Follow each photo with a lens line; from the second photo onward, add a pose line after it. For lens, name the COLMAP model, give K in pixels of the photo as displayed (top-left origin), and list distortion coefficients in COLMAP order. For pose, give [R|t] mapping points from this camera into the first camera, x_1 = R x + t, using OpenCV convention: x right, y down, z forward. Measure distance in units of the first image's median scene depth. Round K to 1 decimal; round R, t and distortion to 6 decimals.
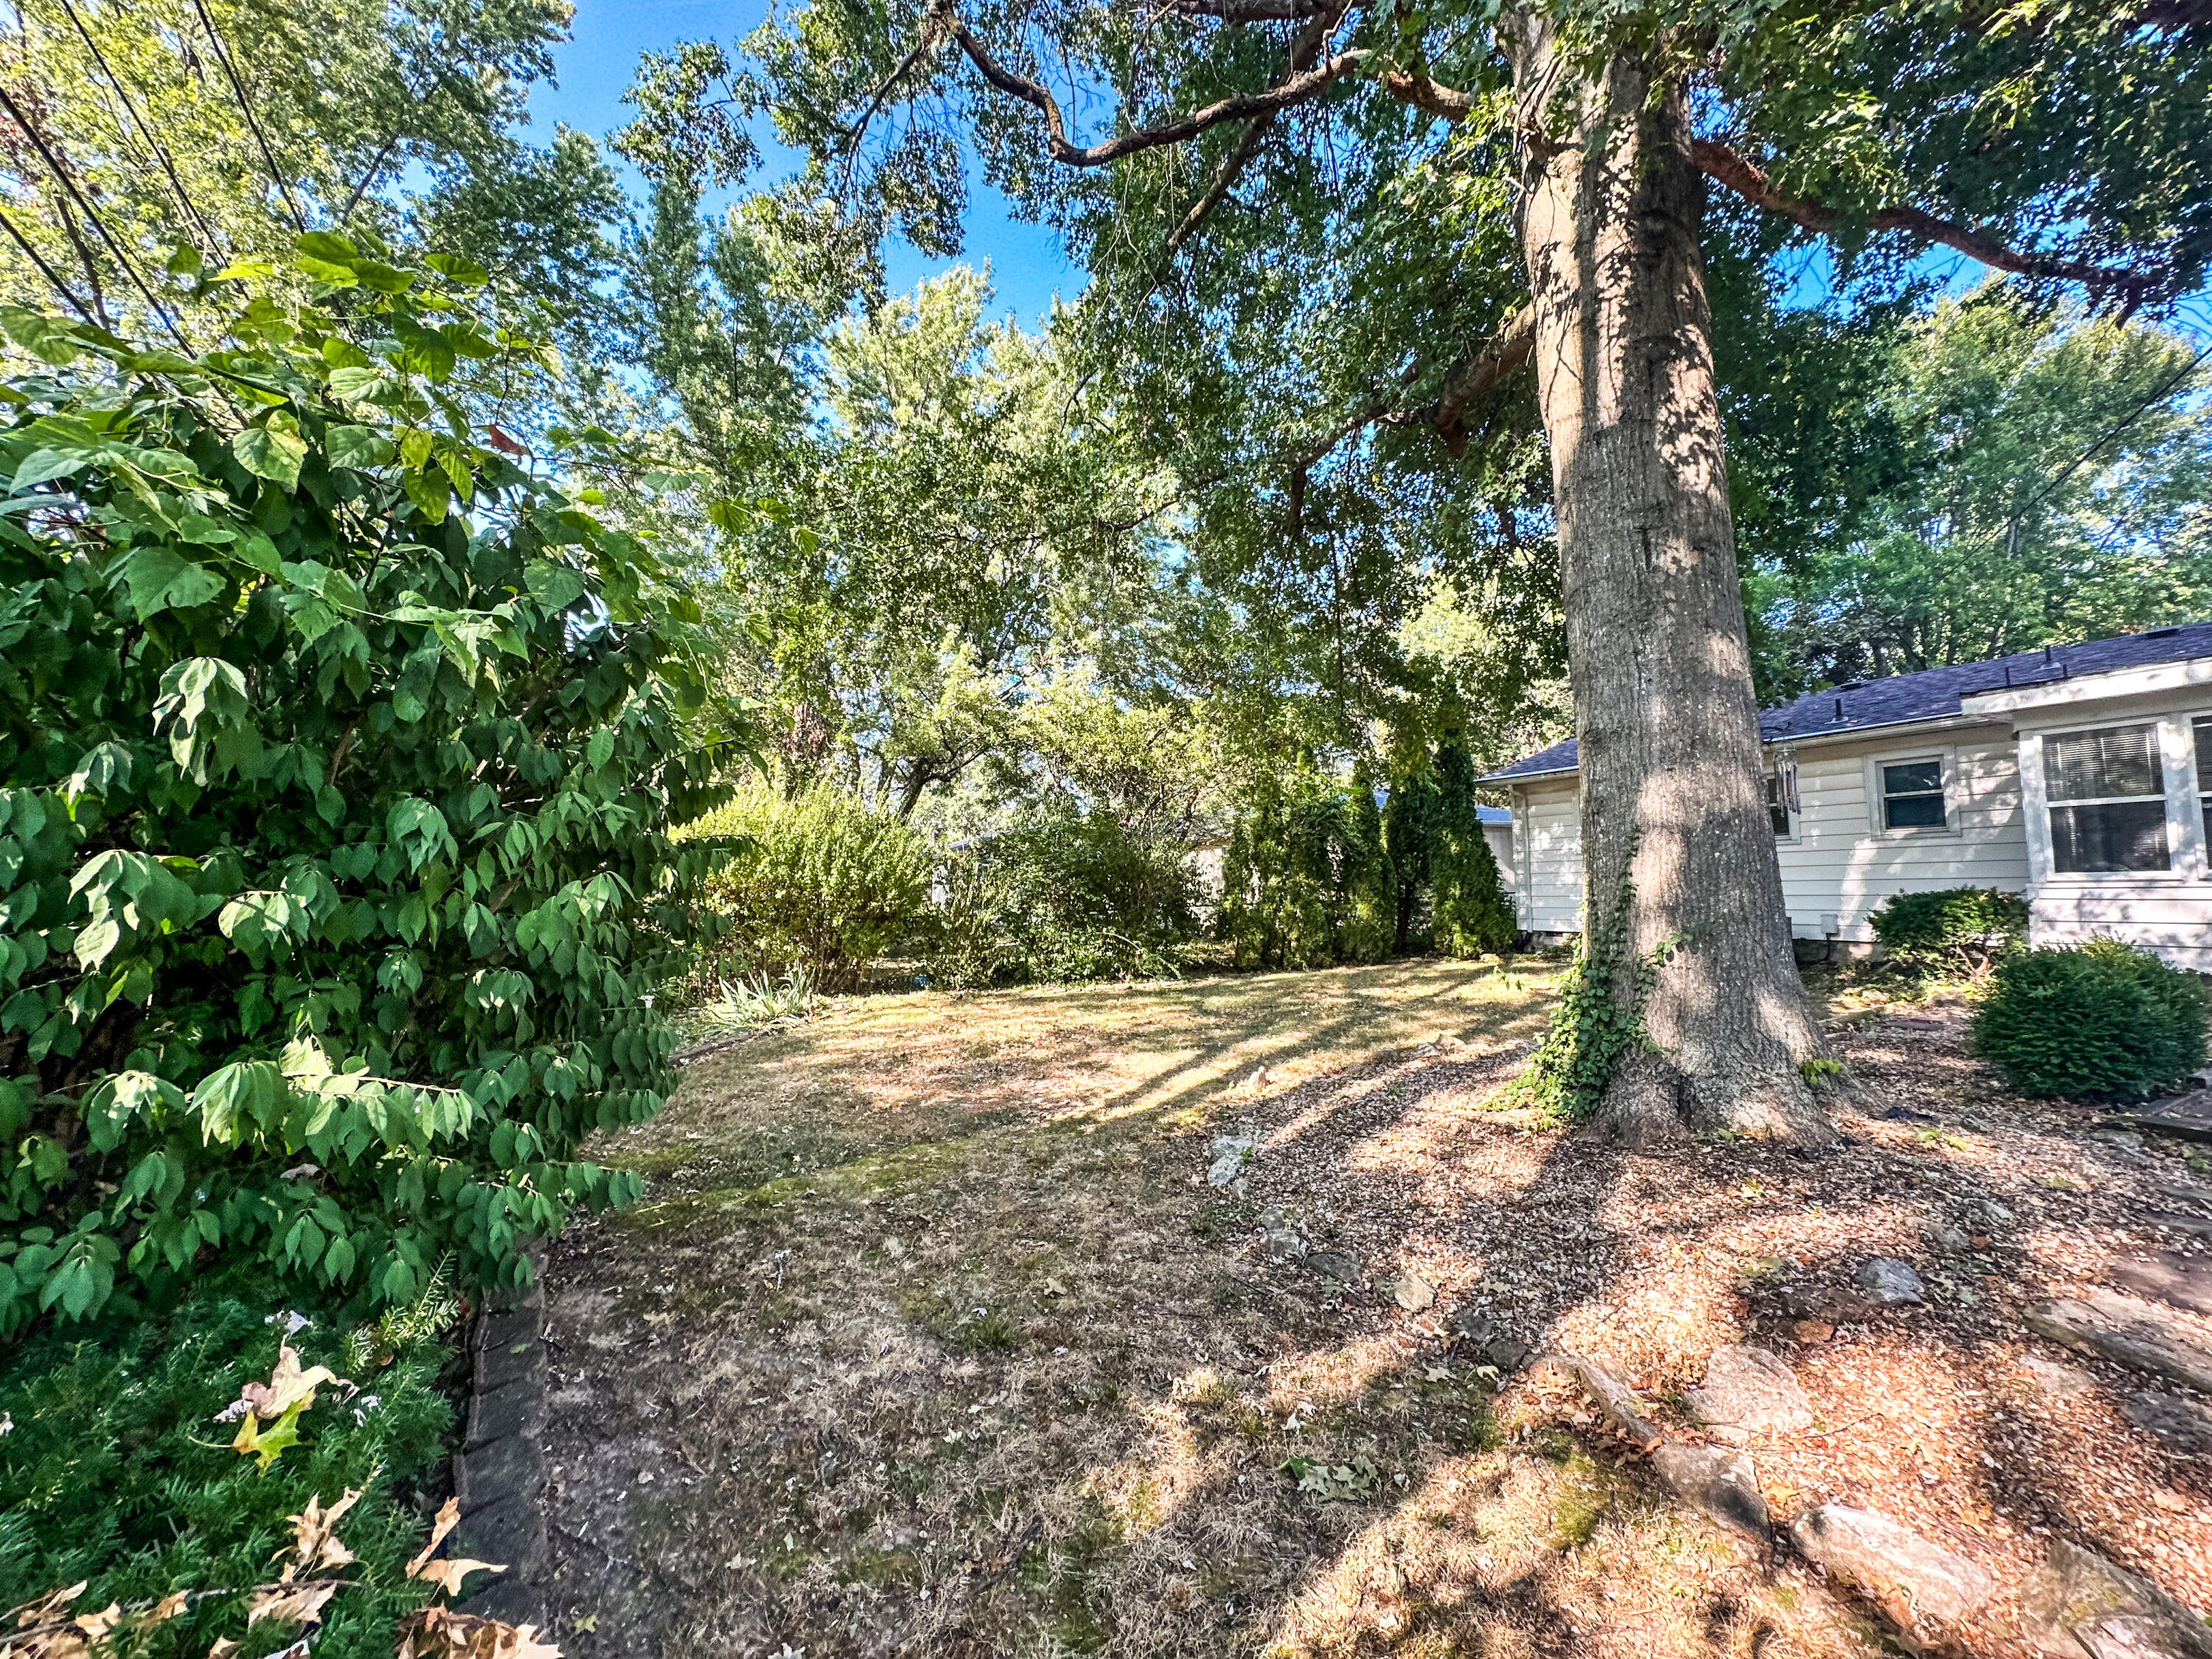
lens RADIAL K [[876.3, 0, 1101.2], [0, 876.3, 828.3], [0, 0, 1]] dist [-0.007229, 0.001378]
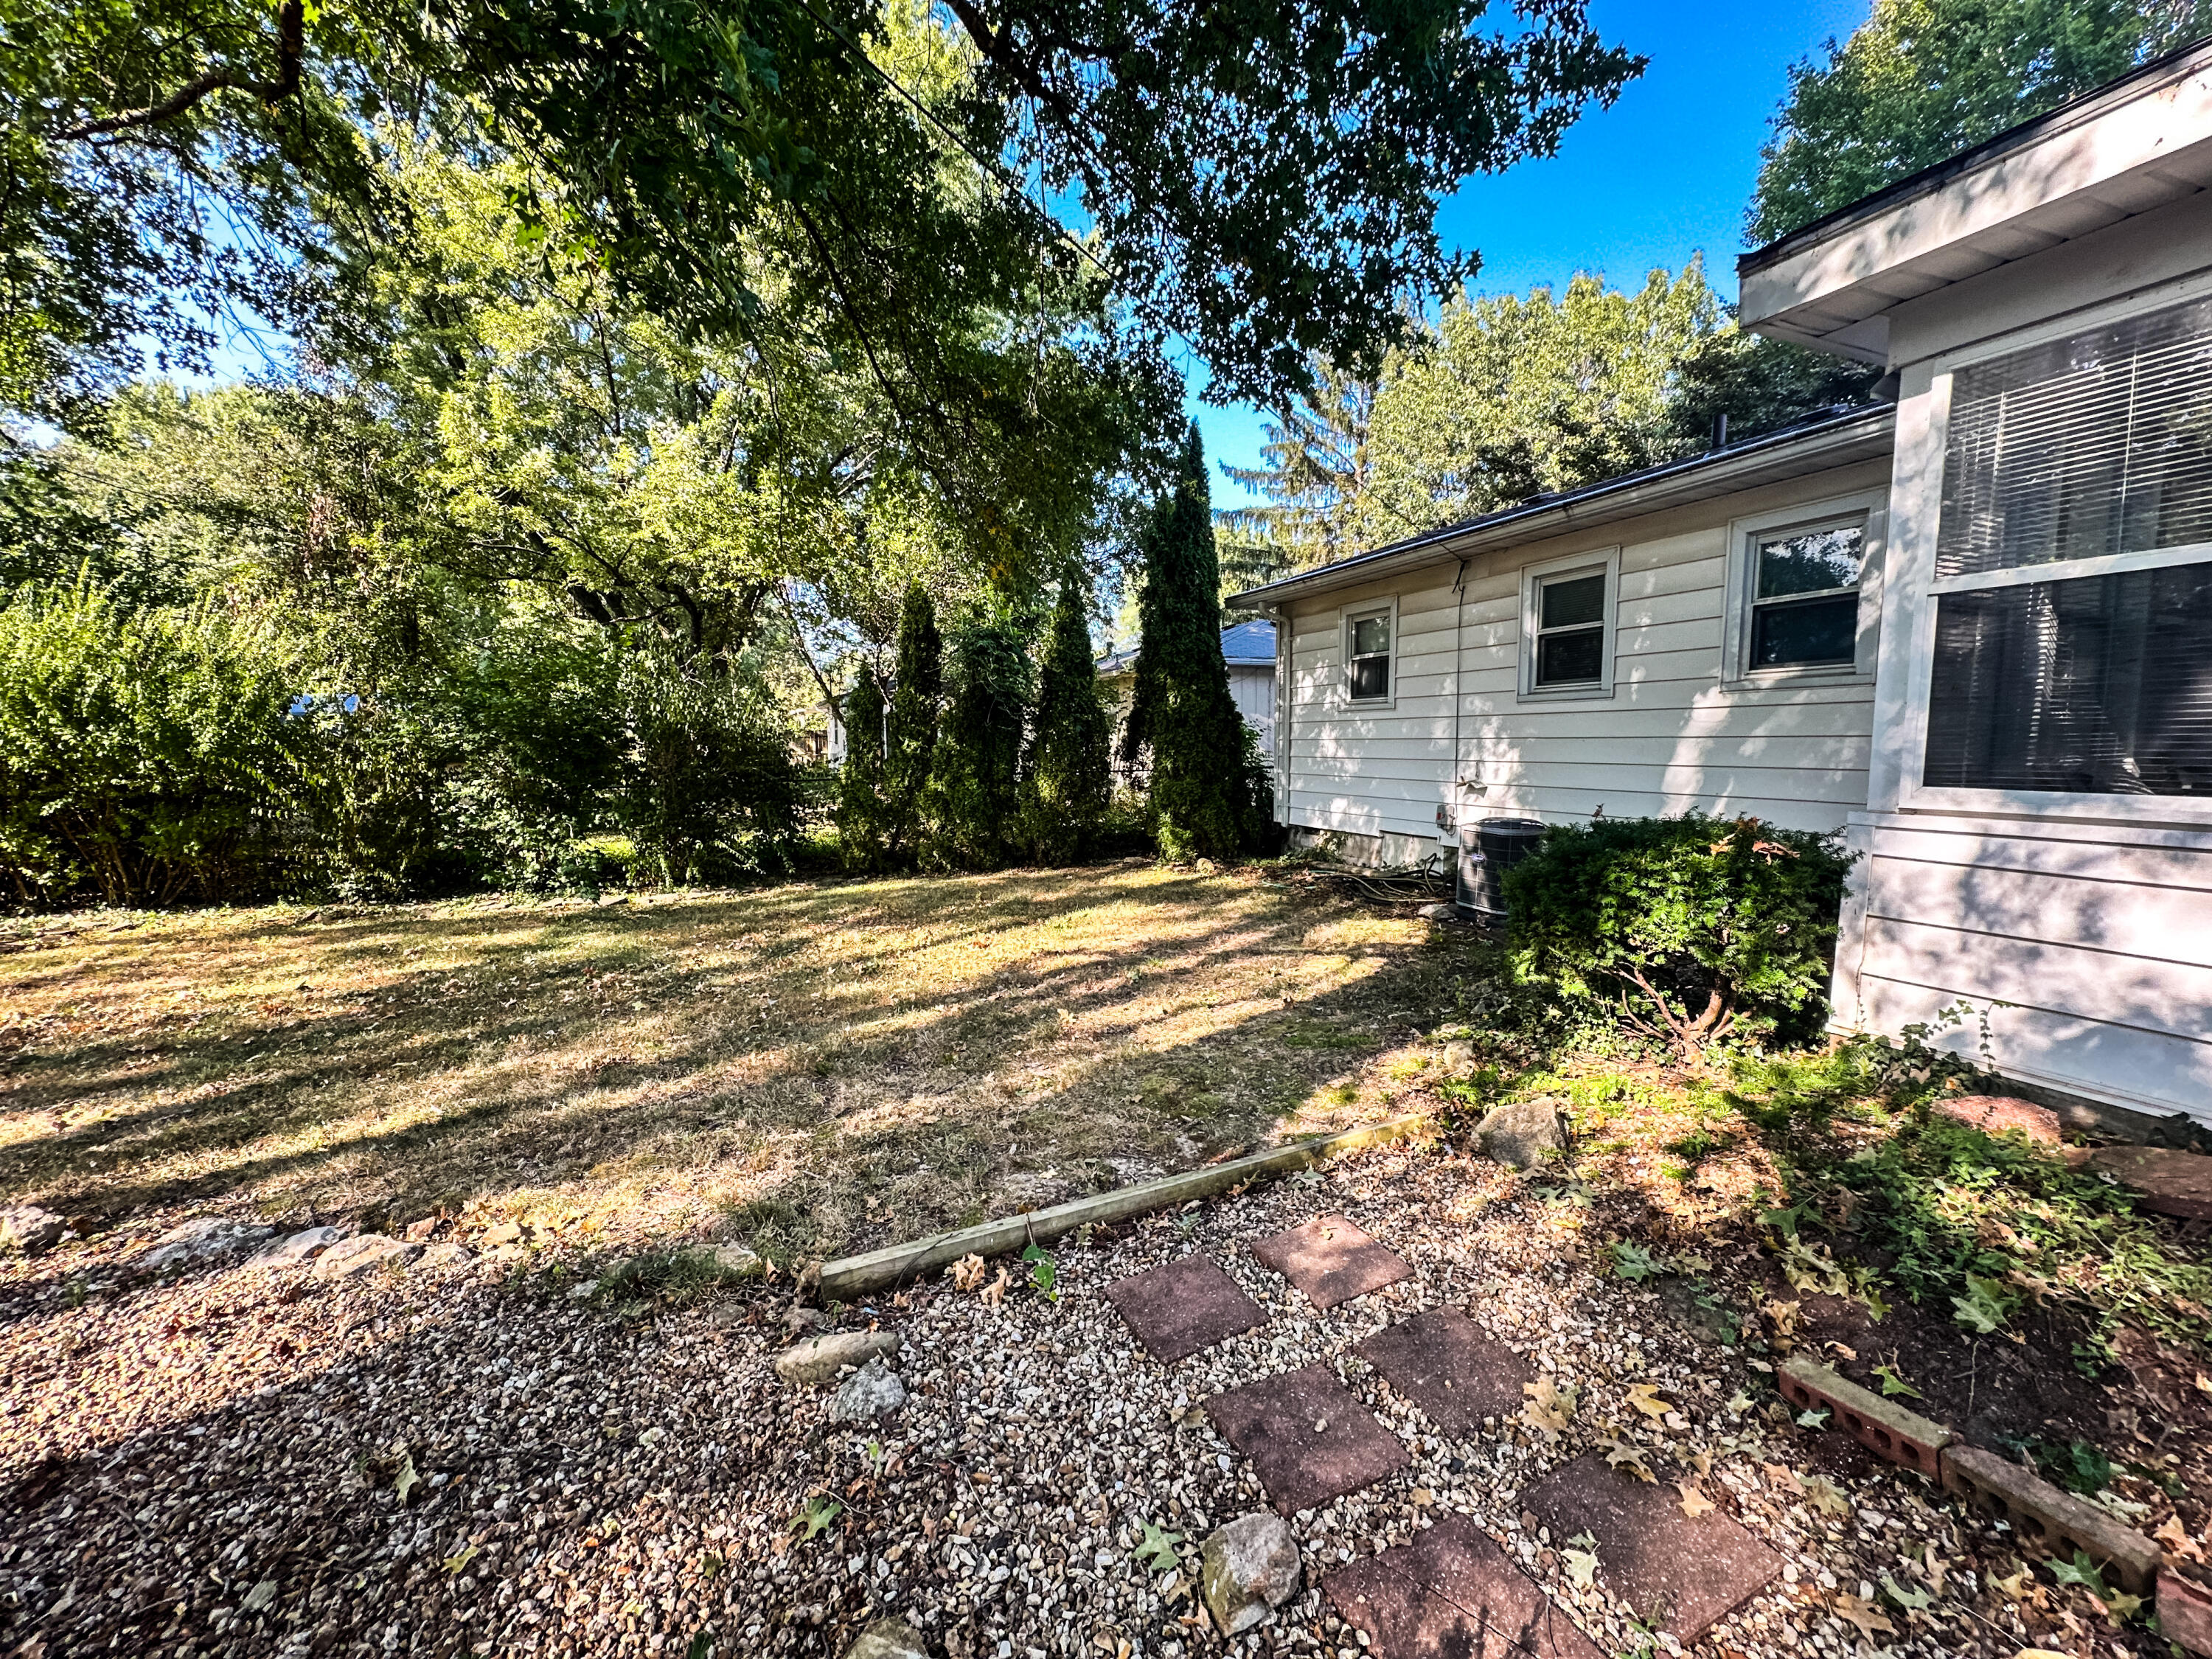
lens RADIAL K [[876.3, 0, 1112.3], [0, 876.3, 825.4], [0, 0, 1]] dist [-0.007229, 0.001378]
pose [[0.995068, 0.021907, -0.096751, 0.584421], [-0.005209, 0.985504, 0.169570, 0.006346], [0.099063, -0.168230, 0.980757, 0.450474]]
